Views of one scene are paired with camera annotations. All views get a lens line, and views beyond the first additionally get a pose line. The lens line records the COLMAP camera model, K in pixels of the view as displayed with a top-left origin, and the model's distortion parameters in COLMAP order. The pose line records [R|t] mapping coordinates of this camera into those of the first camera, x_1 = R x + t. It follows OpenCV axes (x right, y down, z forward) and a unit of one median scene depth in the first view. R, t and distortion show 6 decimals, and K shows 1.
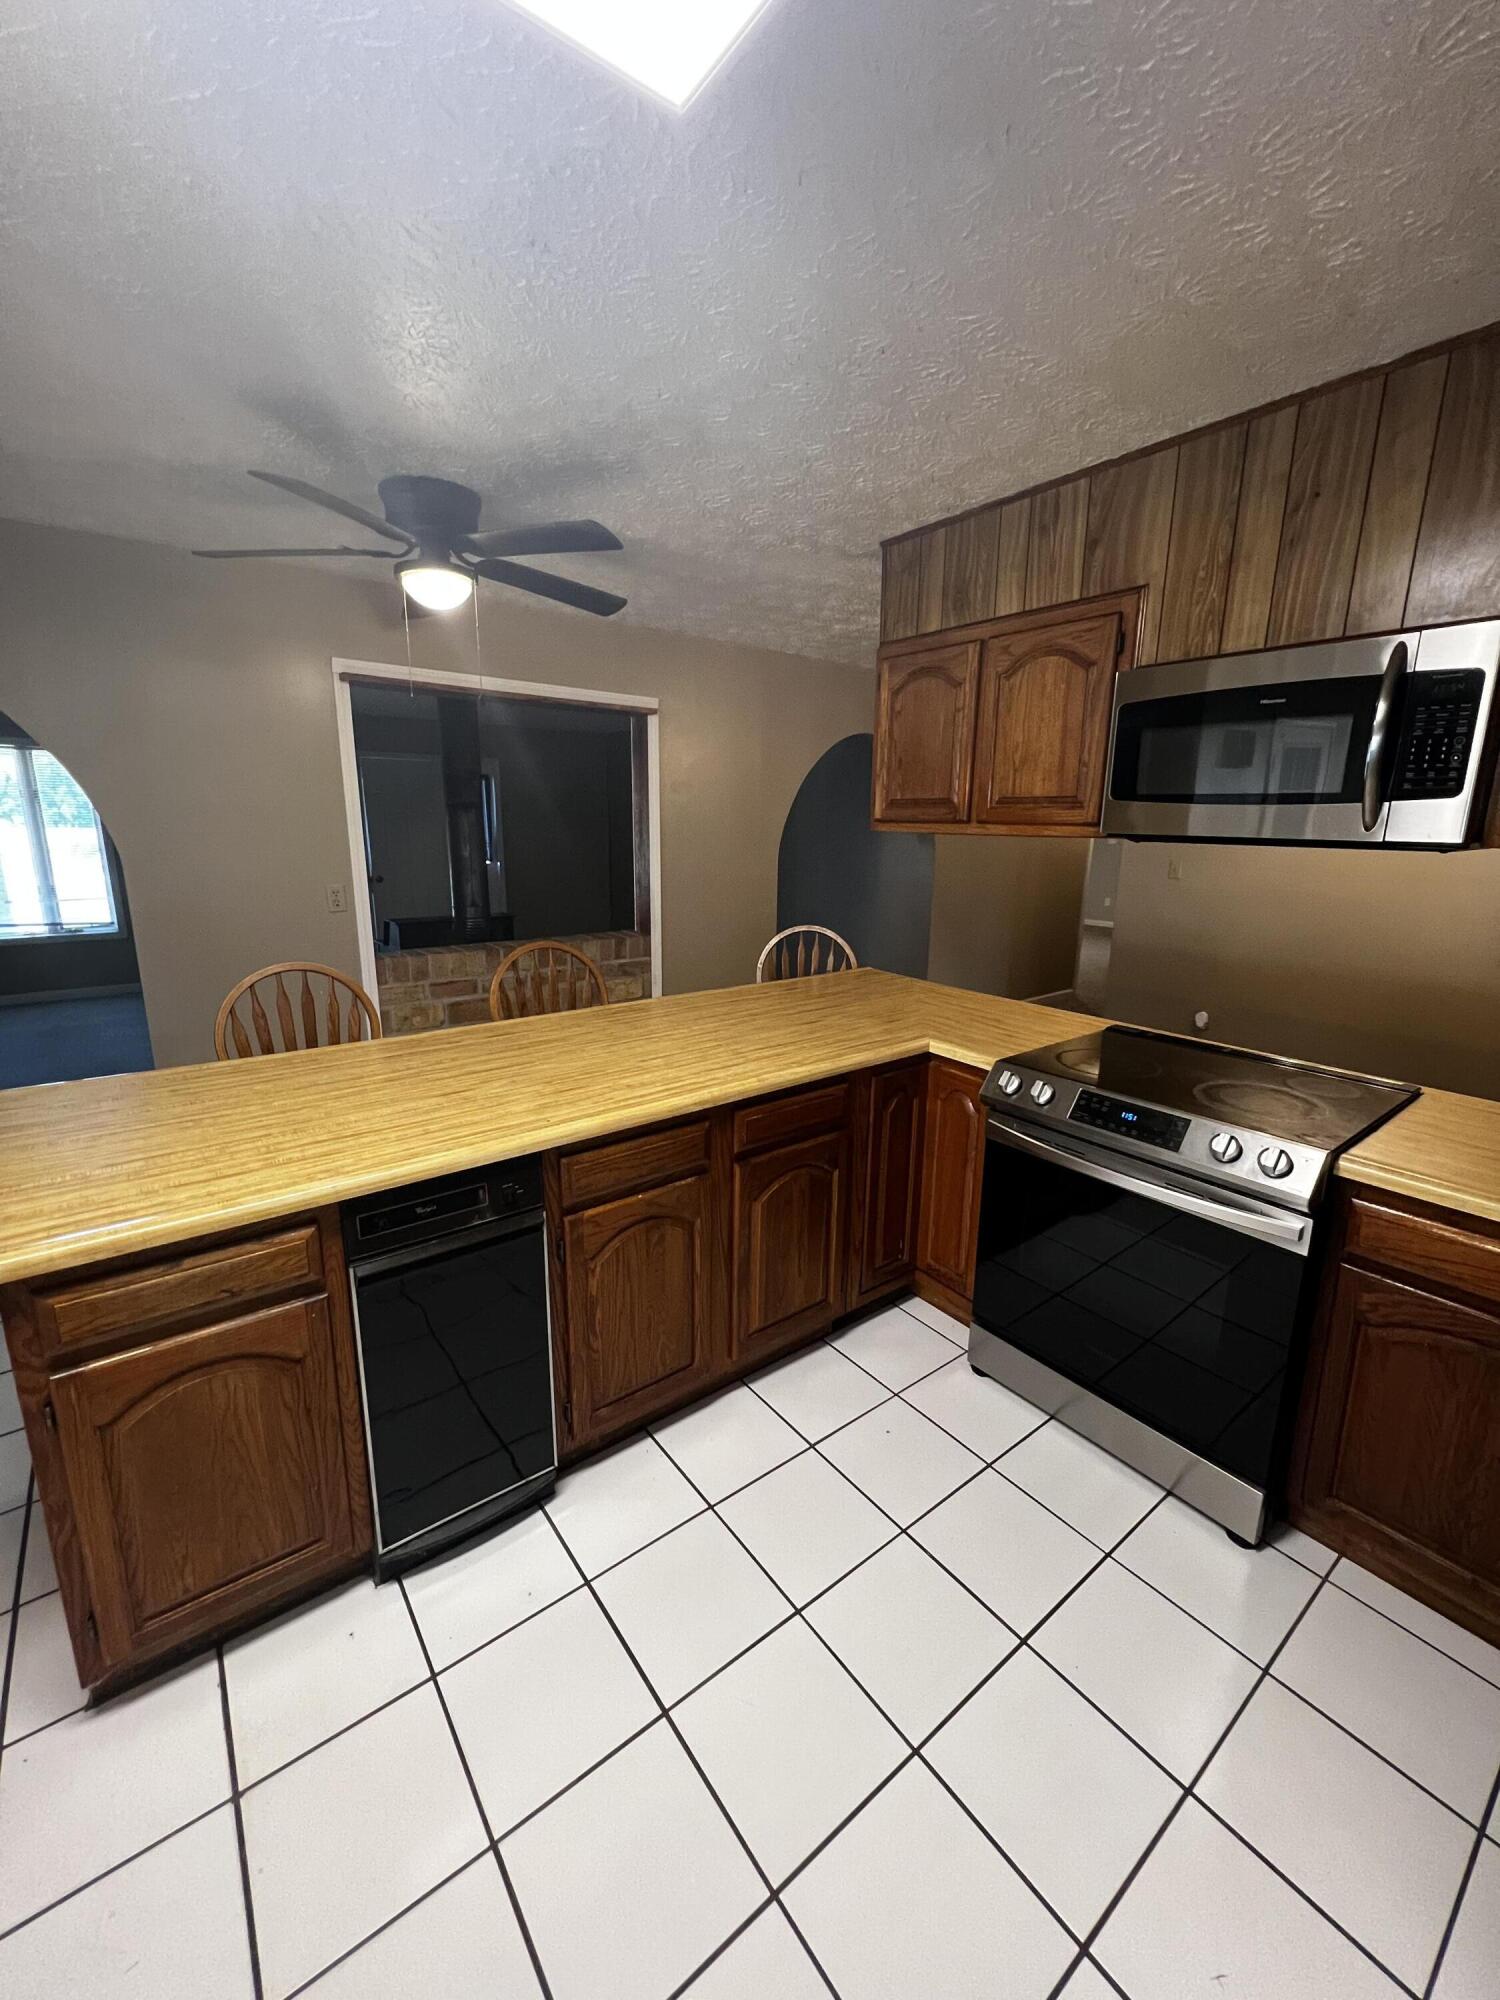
lens RADIAL K [[805.8, 0, 746.4], [0, 805.8, 1001.2], [0, 0, 1]] dist [0.001122, 0.000405]
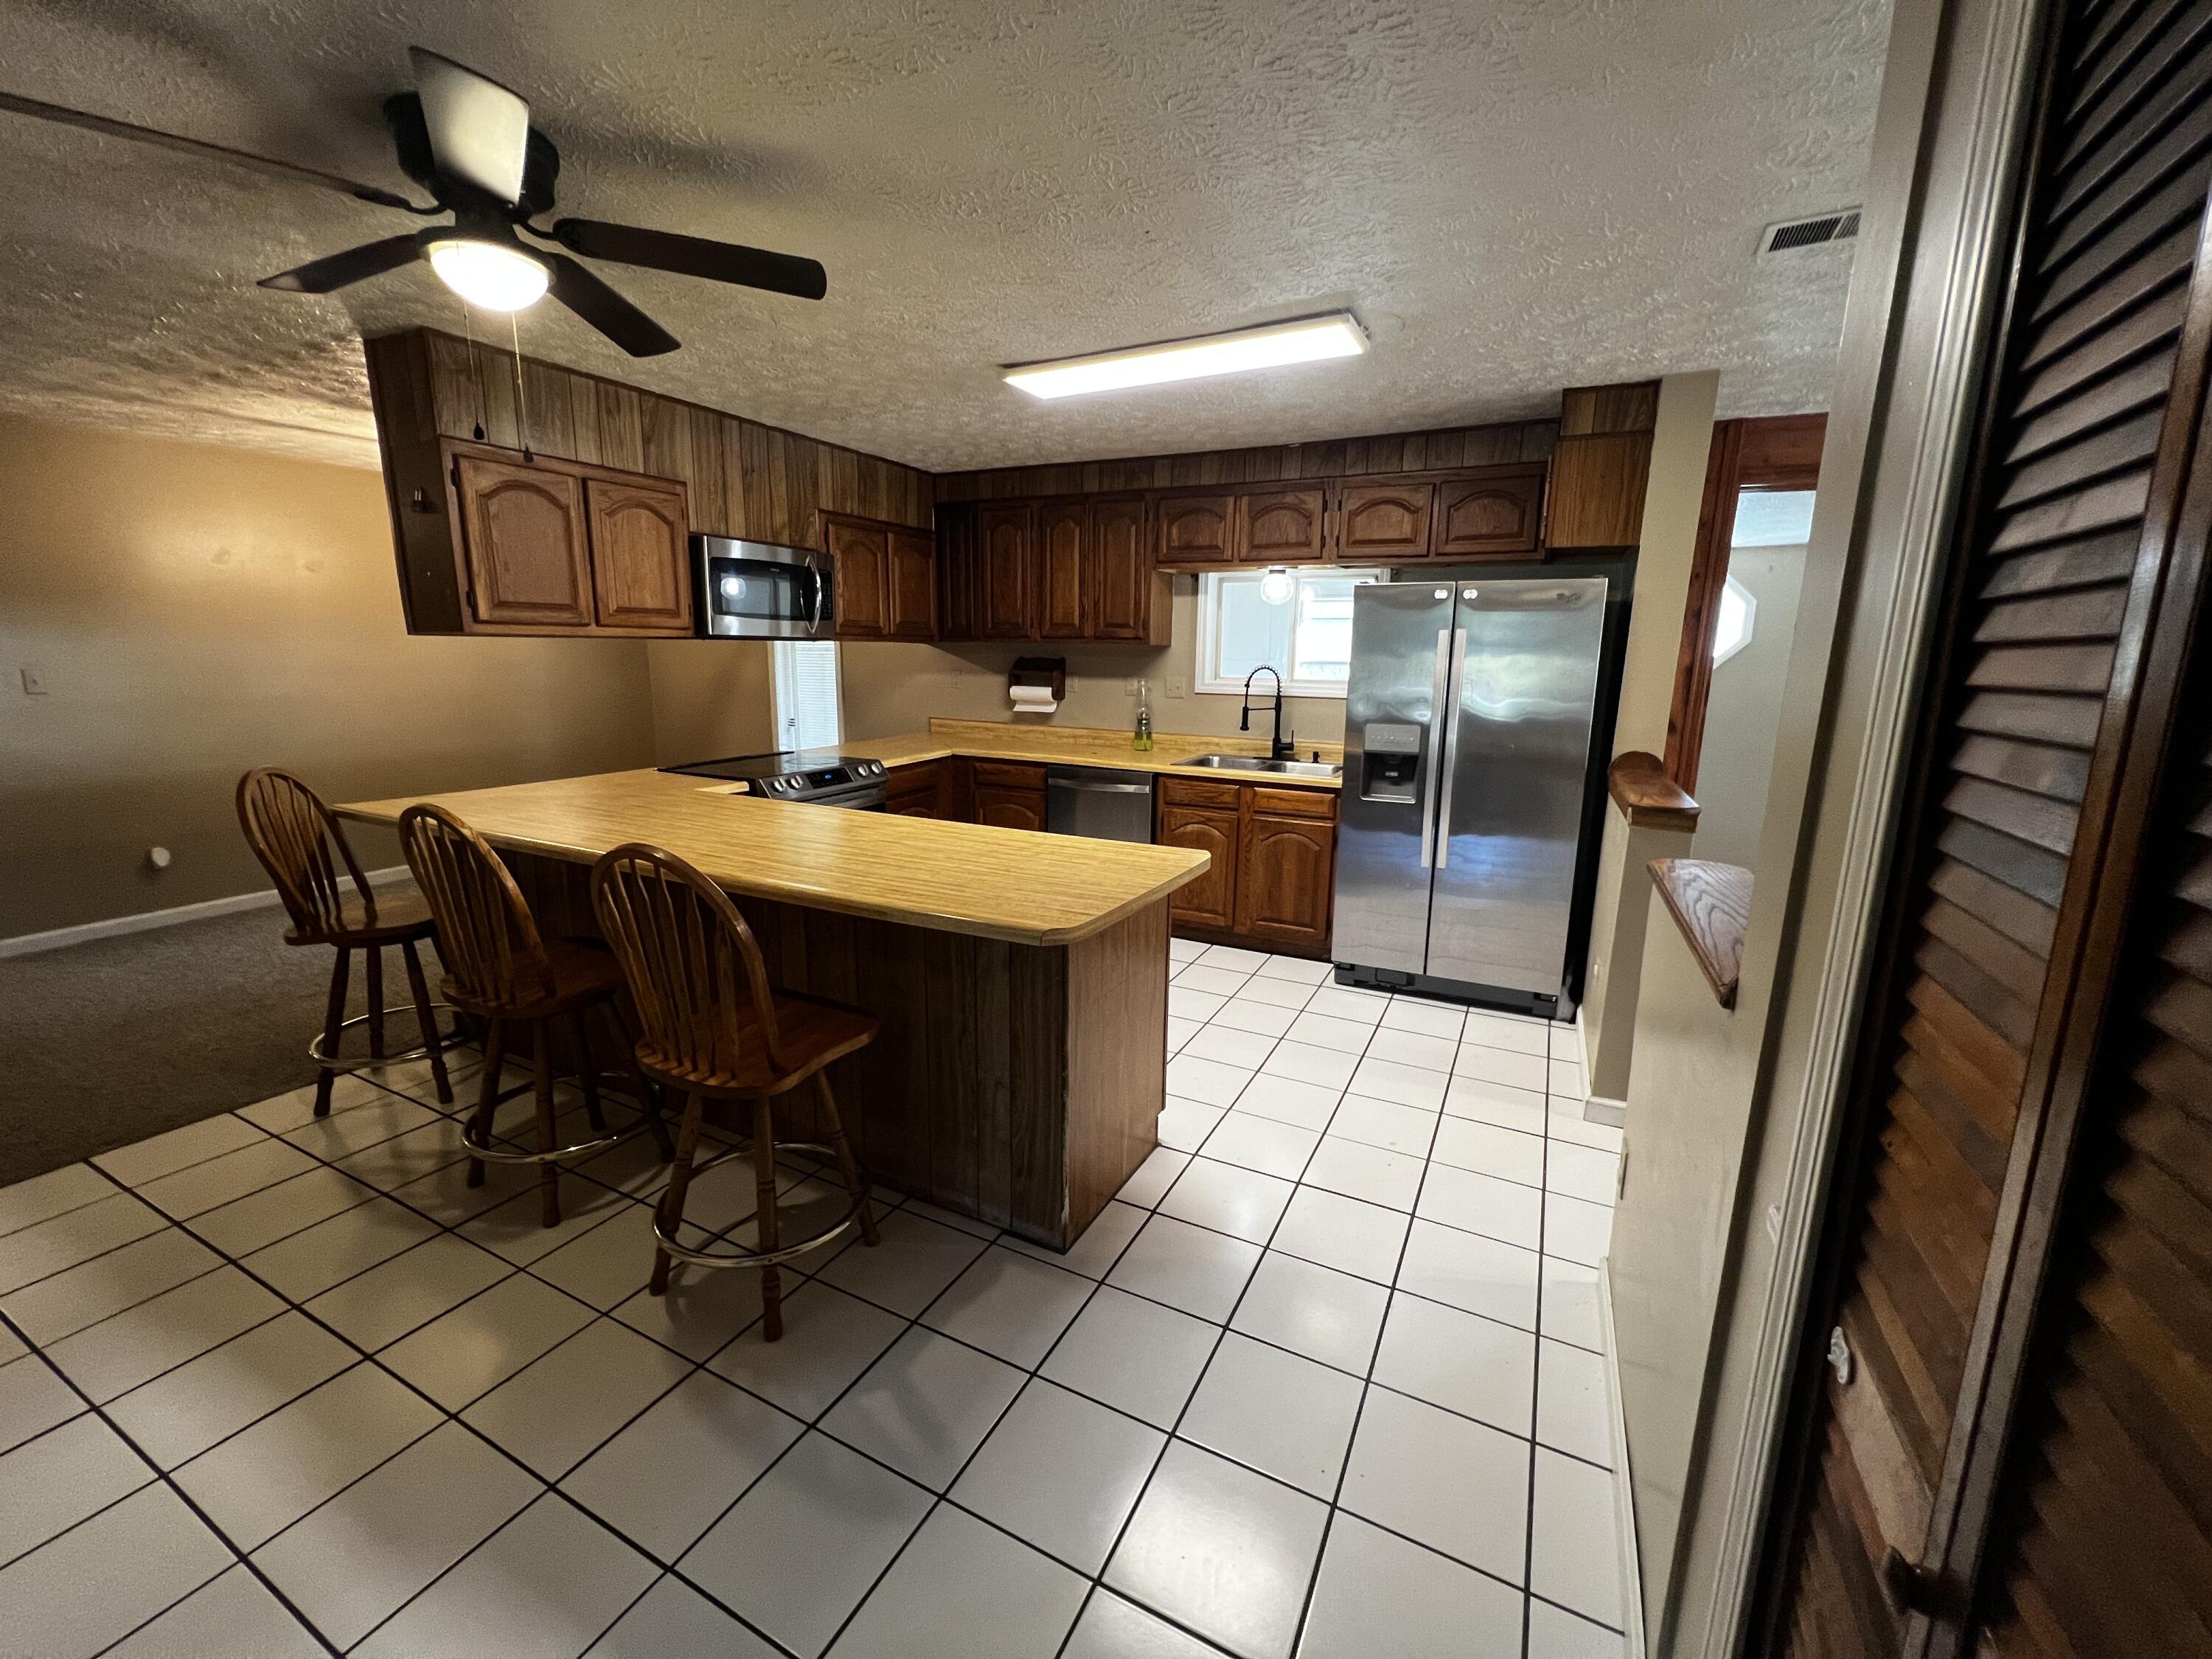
lens RADIAL K [[892.1, 0, 1104.3], [0, 892.1, 822.9], [0, 0, 1]] dist [0.000447, 0.000088]
pose [[-0.423903, -0.192752, 0.884959, -1.453326], [0.180258, 0.939589, 0.290996, -0.219831], [-0.887588, 0.282876, -0.363550, 1.002423]]
